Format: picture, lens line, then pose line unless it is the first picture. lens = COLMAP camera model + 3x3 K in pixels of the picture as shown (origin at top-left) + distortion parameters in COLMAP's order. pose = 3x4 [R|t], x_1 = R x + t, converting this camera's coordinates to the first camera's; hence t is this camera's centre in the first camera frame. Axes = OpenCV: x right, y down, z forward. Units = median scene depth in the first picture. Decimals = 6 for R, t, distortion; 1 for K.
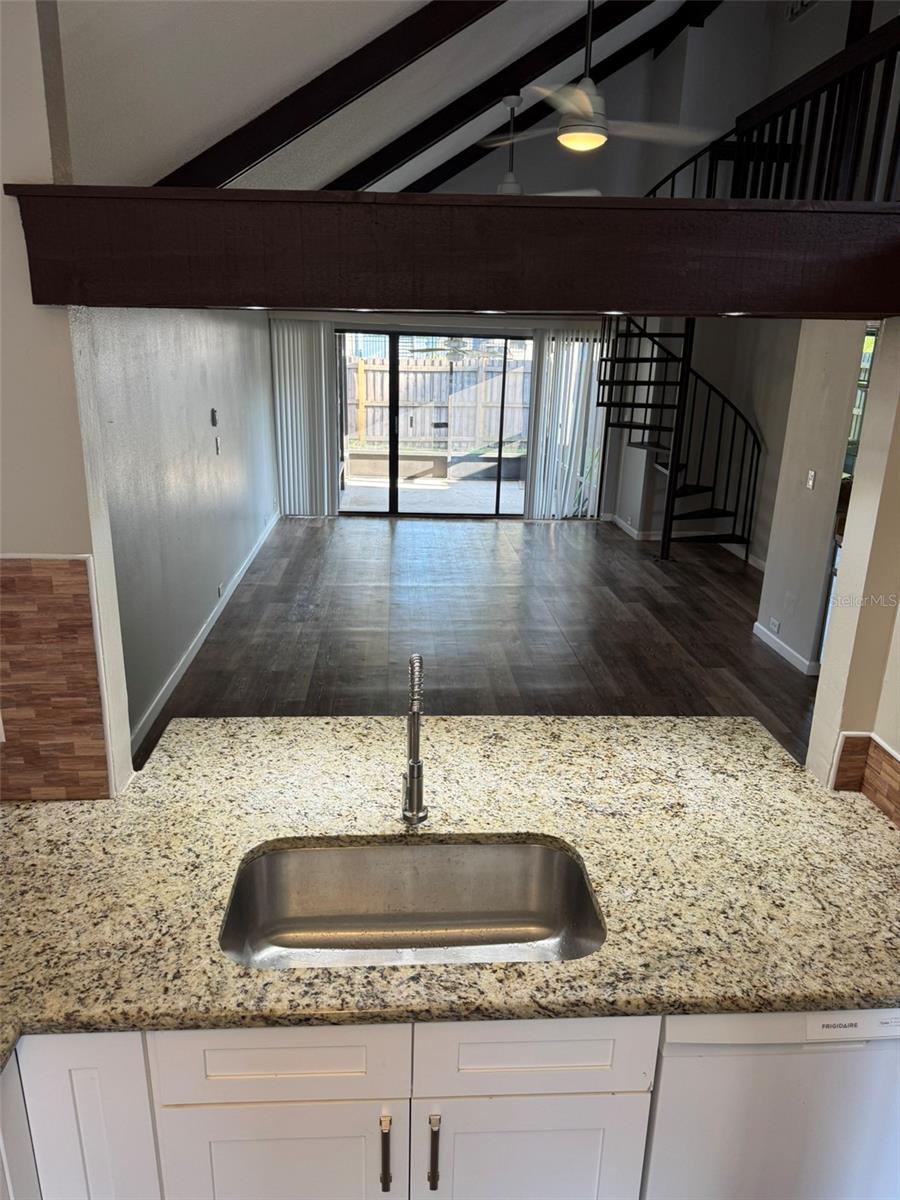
lens RADIAL K [[840.7, 0, 447.4], [0, 840.7, 604.4], [0, 0, 1]] dist [0.082305, -0.097403]
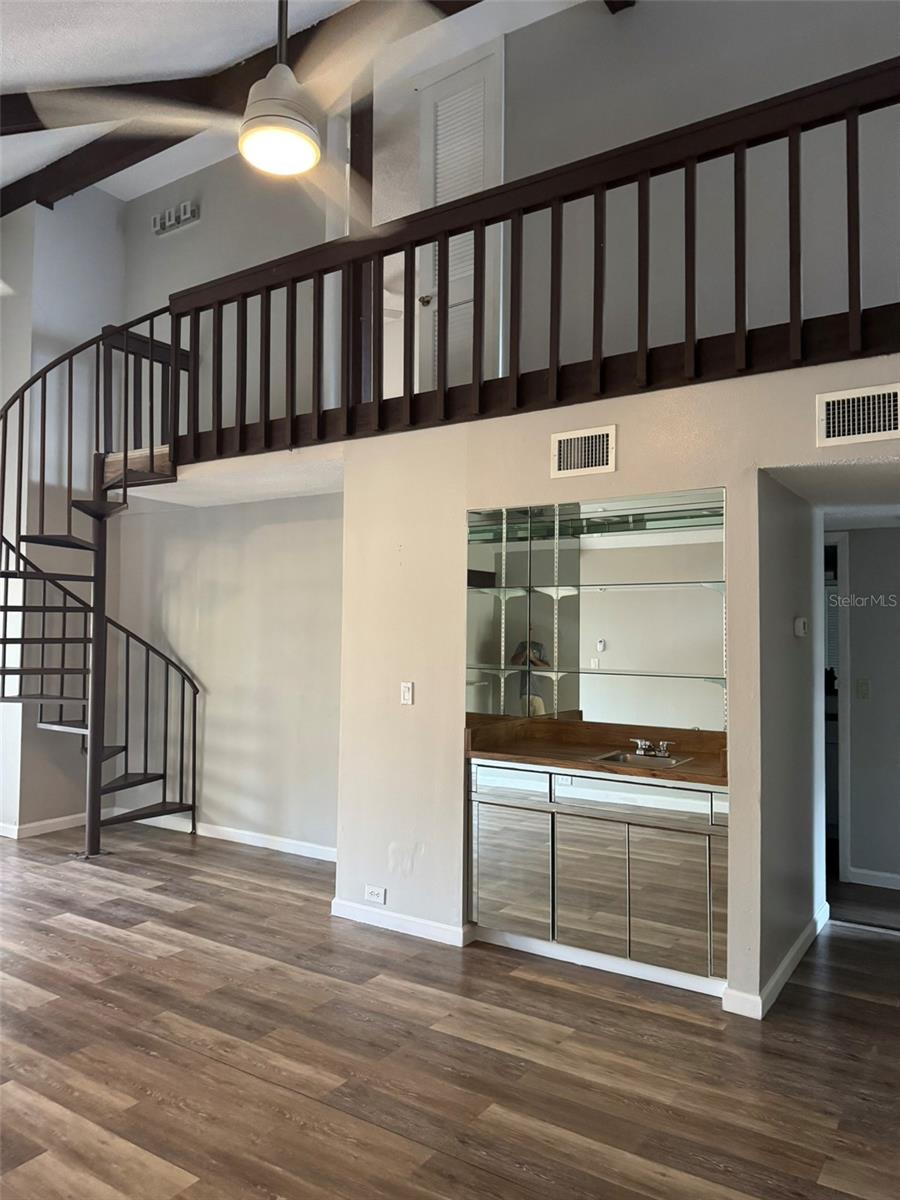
lens RADIAL K [[840.7, 0, 447.4], [0, 840.7, 604.4], [0, 0, 1]] dist [0.082305, -0.097403]
pose [[0.609299, 0.016961, 0.792759, -0.221991], [0.241190, 0.948435, -0.205665, -0.063716], [-0.755369, 0.316516, 0.573790, 0.594926]]
